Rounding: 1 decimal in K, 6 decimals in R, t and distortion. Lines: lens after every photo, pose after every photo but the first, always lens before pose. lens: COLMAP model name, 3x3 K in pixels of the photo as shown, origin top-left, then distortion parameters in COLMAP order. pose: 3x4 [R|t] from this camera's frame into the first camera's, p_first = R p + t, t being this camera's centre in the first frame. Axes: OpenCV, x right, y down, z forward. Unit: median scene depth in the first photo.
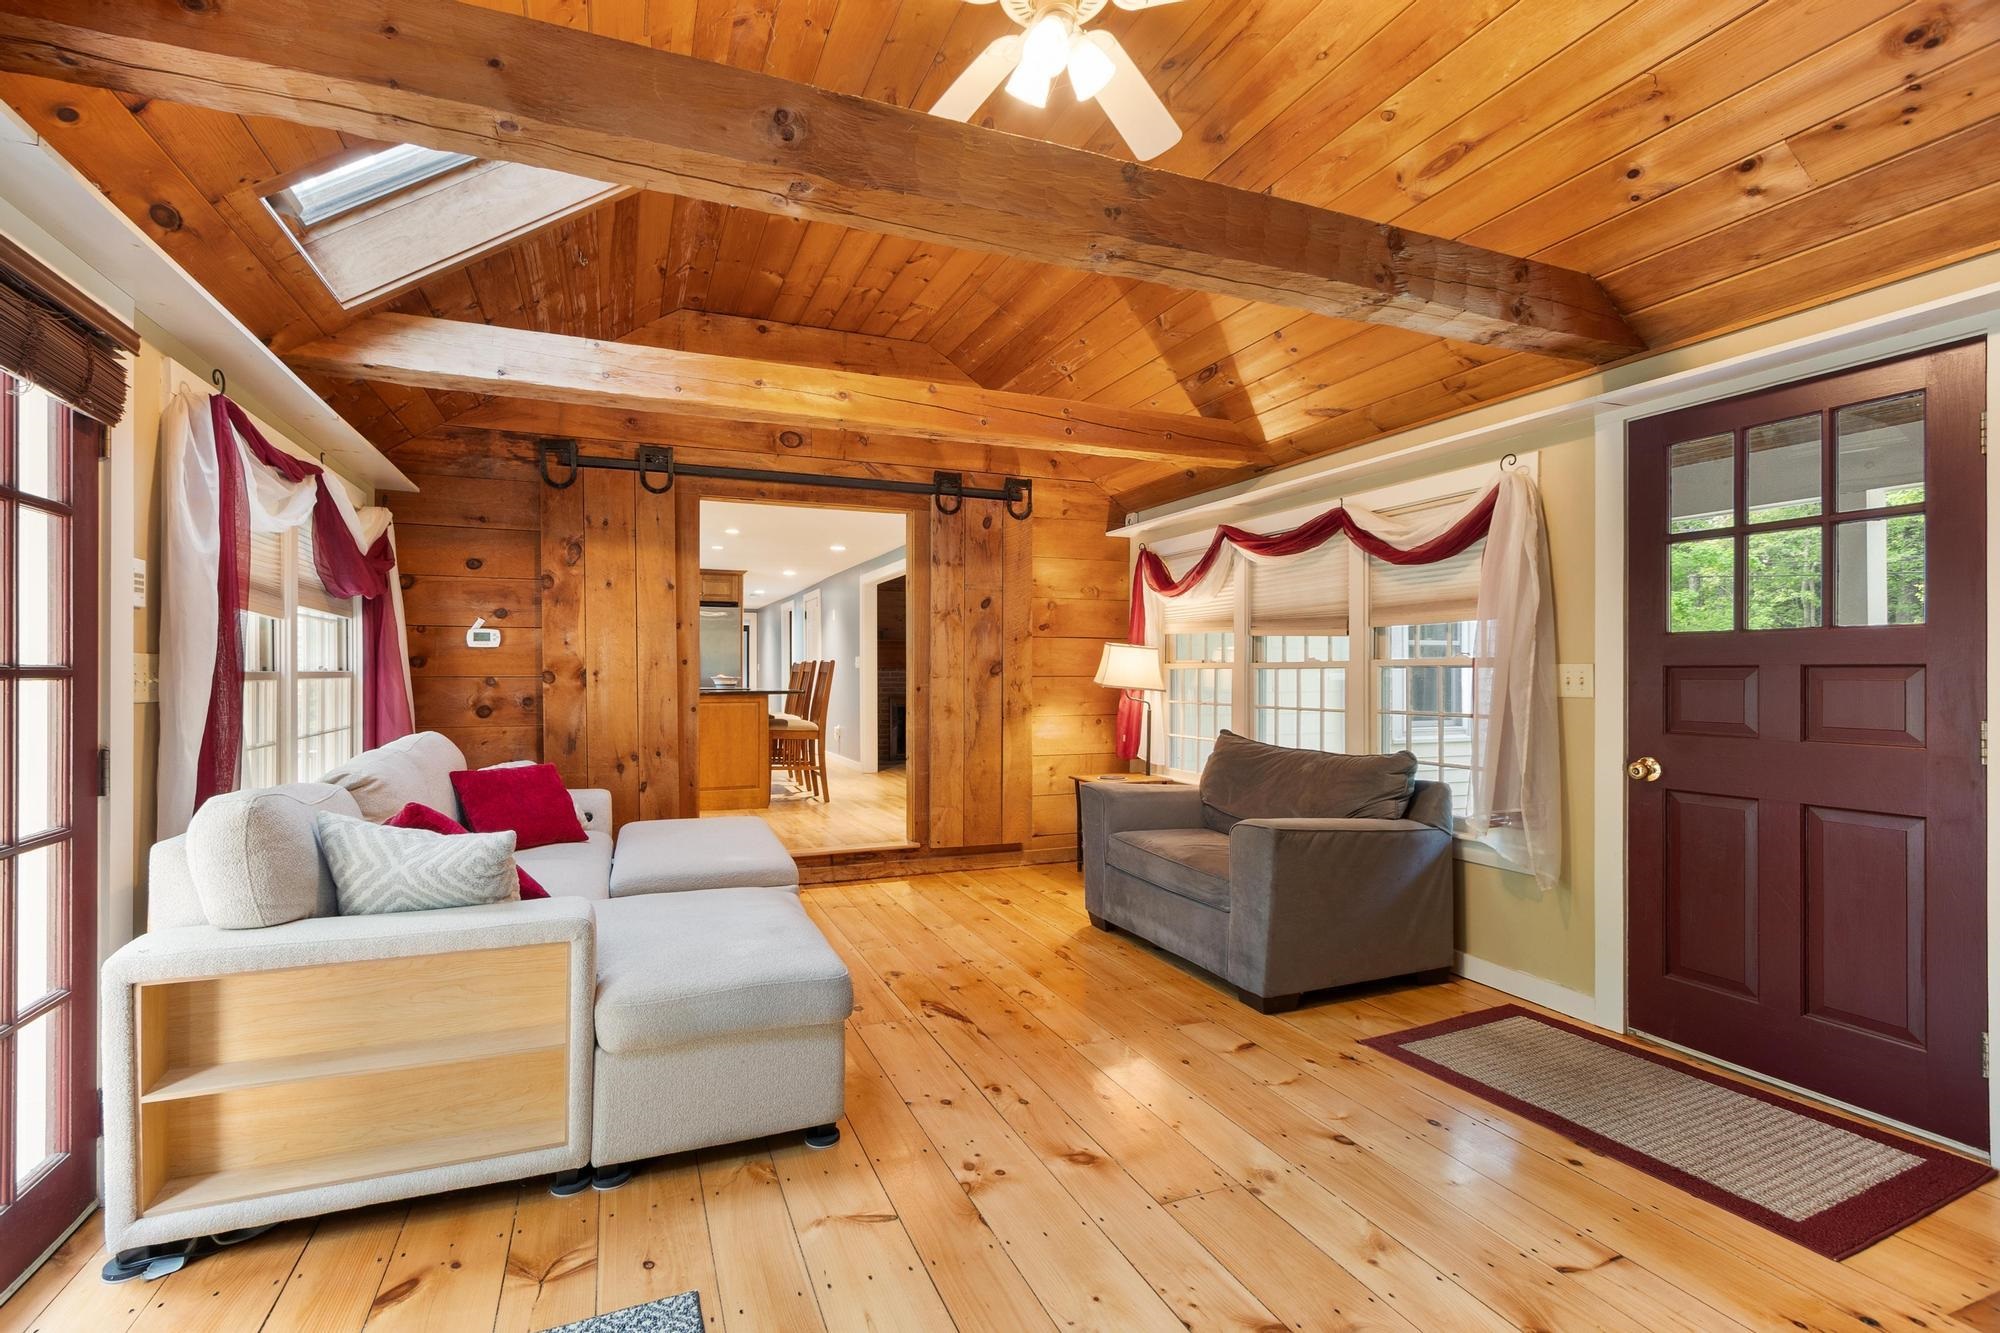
lens RADIAL K [[859.9, 0, 949.6], [0, 859.9, 668.6], [0, 0, 1]] dist [0.000513, -0.000208]
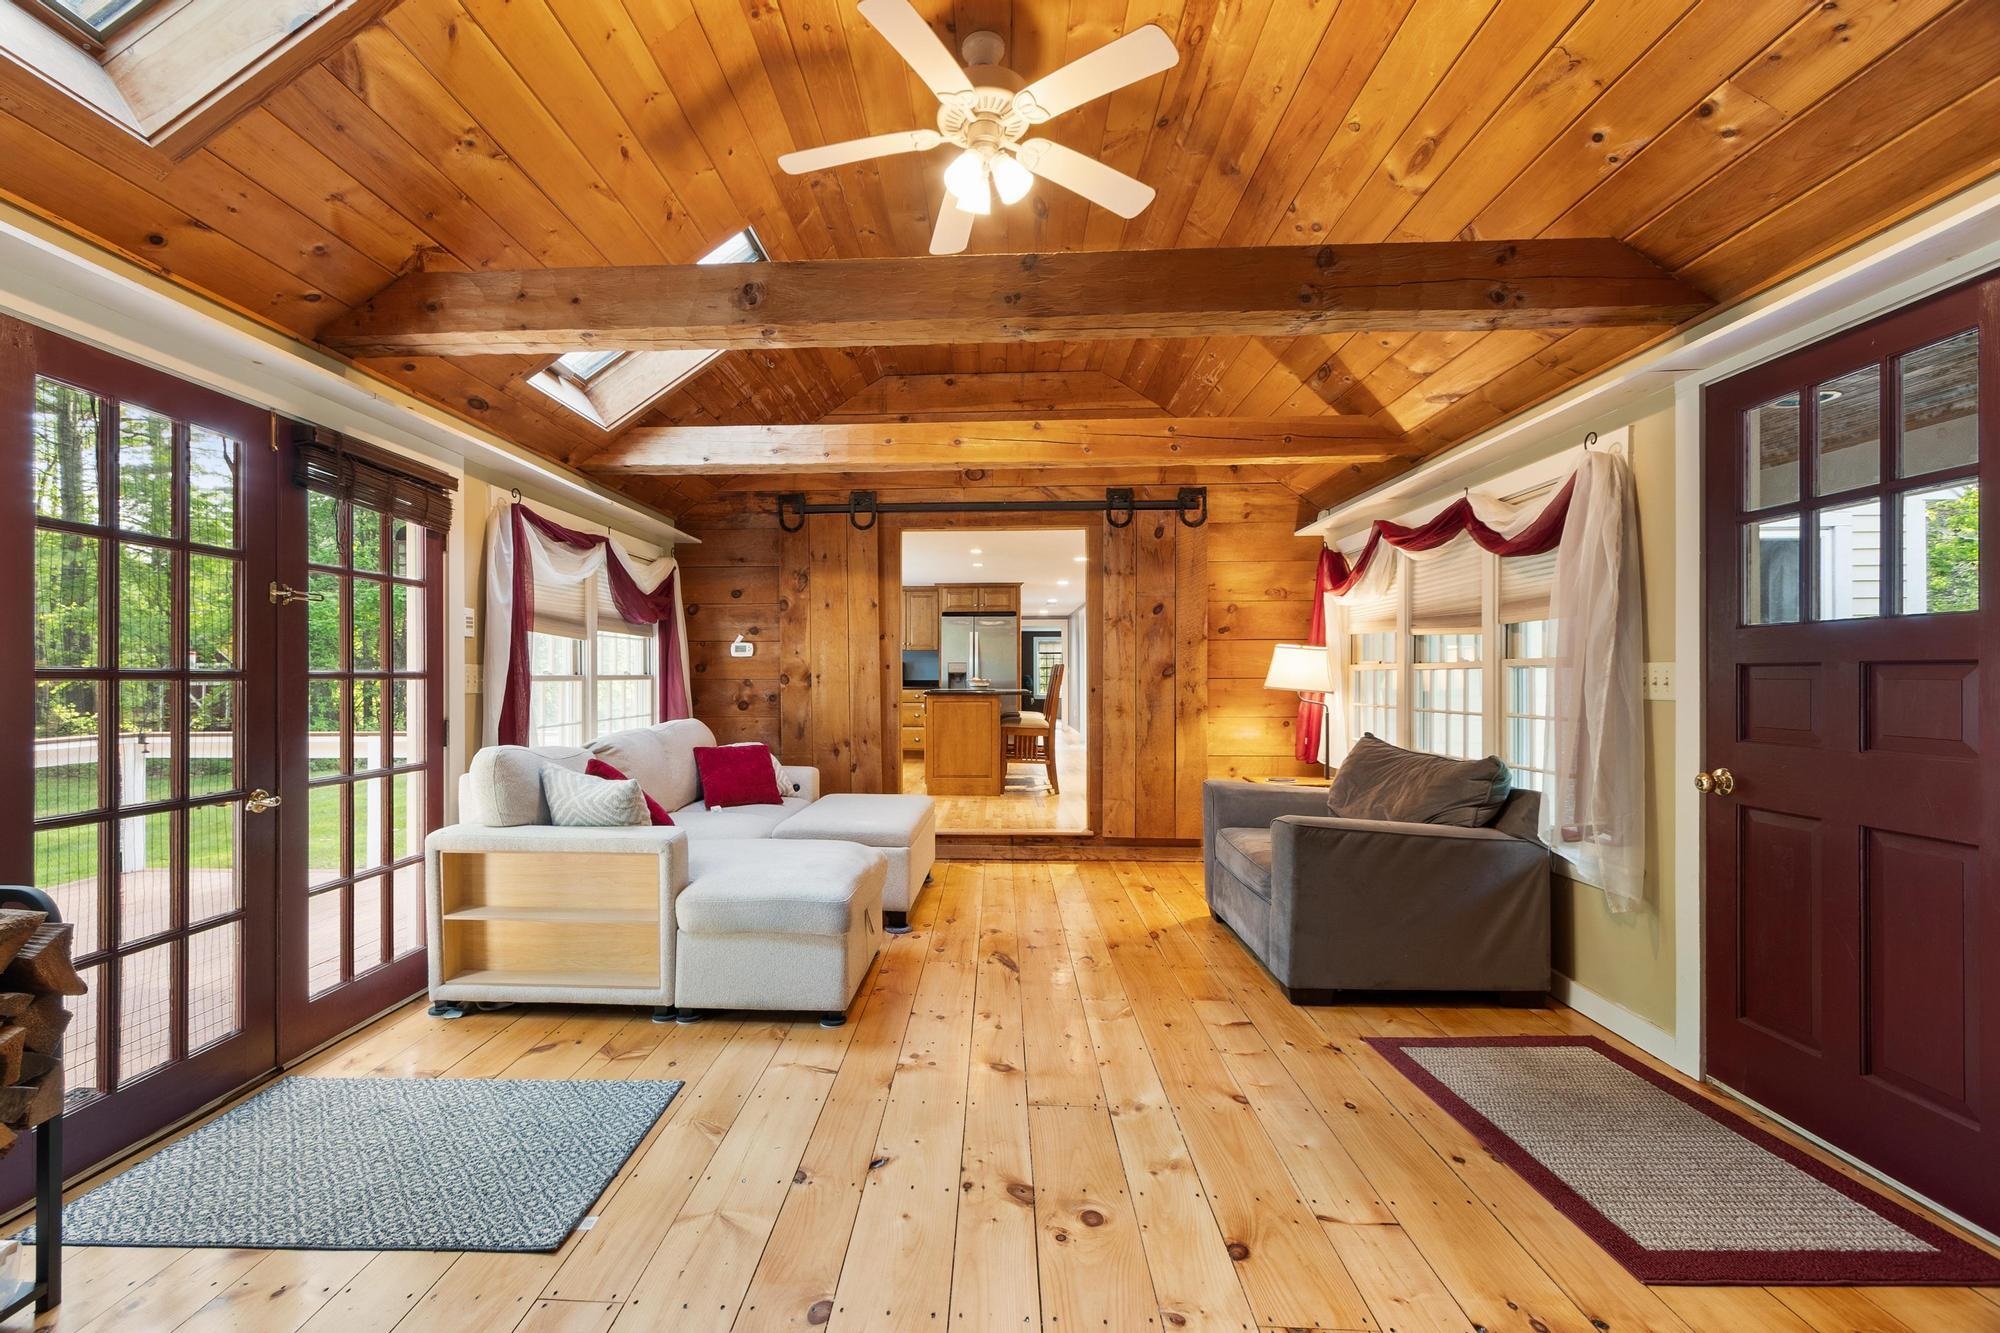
lens RADIAL K [[857.8, 0, 957.7], [0, 857.8, 673.3], [0, 0, 1]] dist [-0.000582, -0.000156]
pose [[0.915043, -0.003891, -0.403338, 0.395912], [0.004322, 0.999991, 0.000159, 0.002444], [0.403333, -0.001889, 0.915051, -0.099478]]
